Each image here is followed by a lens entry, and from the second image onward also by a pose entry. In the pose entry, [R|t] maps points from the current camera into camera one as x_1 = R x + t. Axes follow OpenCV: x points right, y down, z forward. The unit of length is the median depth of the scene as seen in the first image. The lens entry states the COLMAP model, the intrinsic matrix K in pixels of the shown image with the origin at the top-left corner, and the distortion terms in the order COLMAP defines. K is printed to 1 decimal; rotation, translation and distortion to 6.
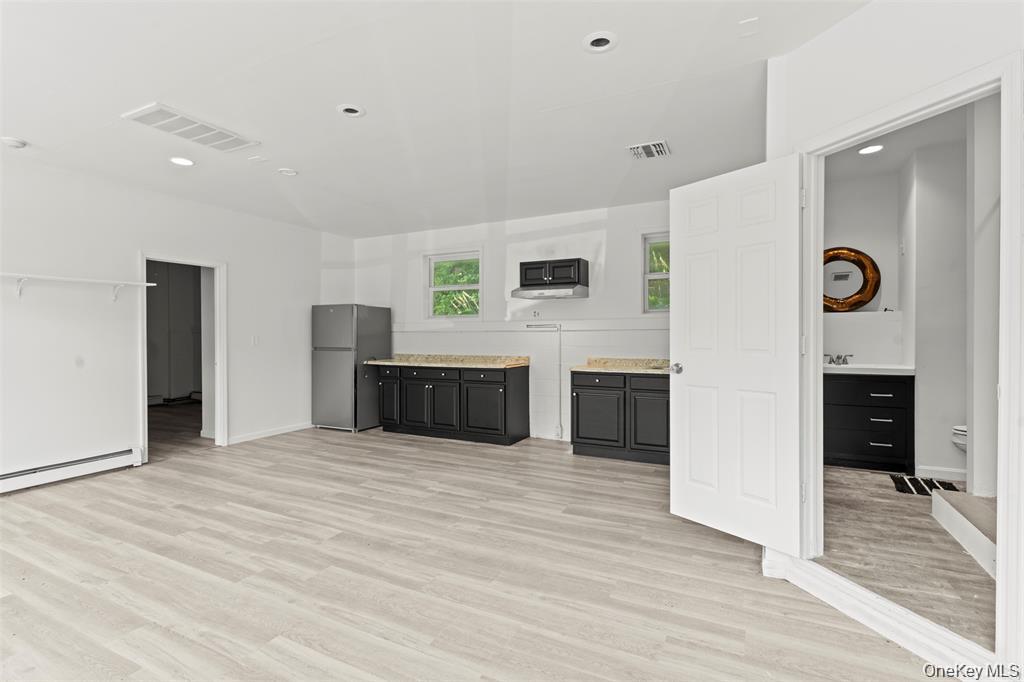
lens RADIAL K [[486.3, 0, 510.9], [0, 486.3, 335.3], [0, 0, 1]] dist [0.000806, 0.000273]
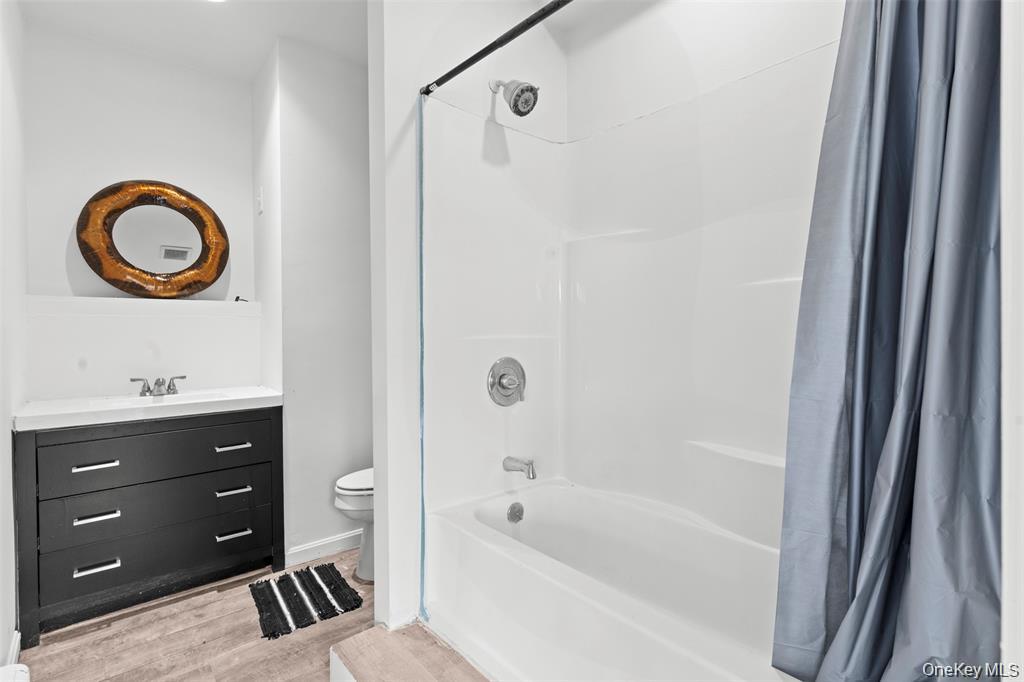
lens RADIAL K [[486.3, 0, 510.9], [0, 486.3, 335.3], [0, 0, 1]] dist [0.000806, 0.000273]
pose [[0.386503, -0.010554, 0.922228, 0.412215], [0.011545, 0.999912, 0.006605, -0.007296], [-0.922216, 0.008094, 0.386591, 0.544087]]
